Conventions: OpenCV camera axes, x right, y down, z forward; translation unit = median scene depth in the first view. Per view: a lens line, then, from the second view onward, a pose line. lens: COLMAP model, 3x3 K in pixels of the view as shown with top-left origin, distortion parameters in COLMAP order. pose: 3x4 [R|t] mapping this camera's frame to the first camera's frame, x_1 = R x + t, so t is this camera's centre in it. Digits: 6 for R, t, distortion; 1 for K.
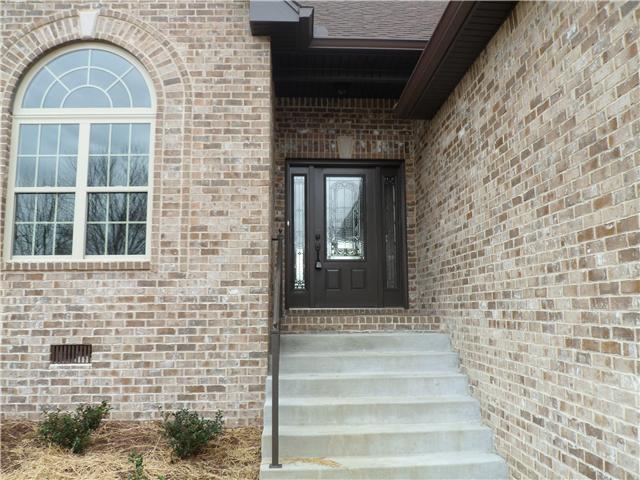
lens RADIAL K [[526.6, 0, 320.0], [0, 526.6, 240.0], [0, 0, 1]] dist [-0.047266, -0.001447]
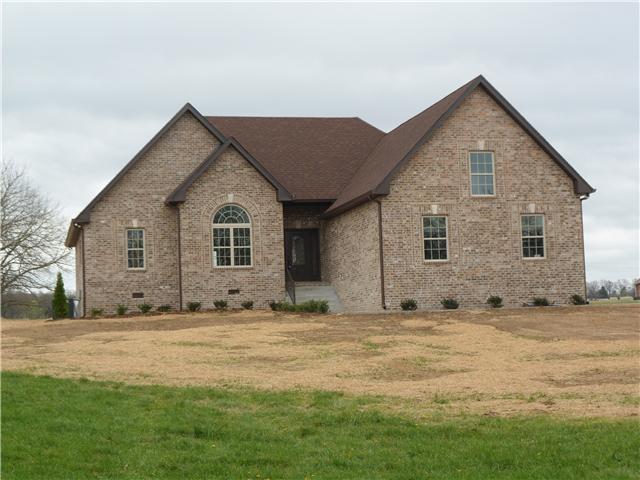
lens RADIAL K [[1131.5, 0, 320.0], [0, 1131.5, 240.0], [0, 0, 1]] dist [-0.039368, -0.106792]
pose [[0.982309, -0.011421, 0.186920, -1.325187], [0.005724, 0.999503, 0.030991, -0.386670], [-0.187182, -0.029373, 0.981886, -6.779172]]
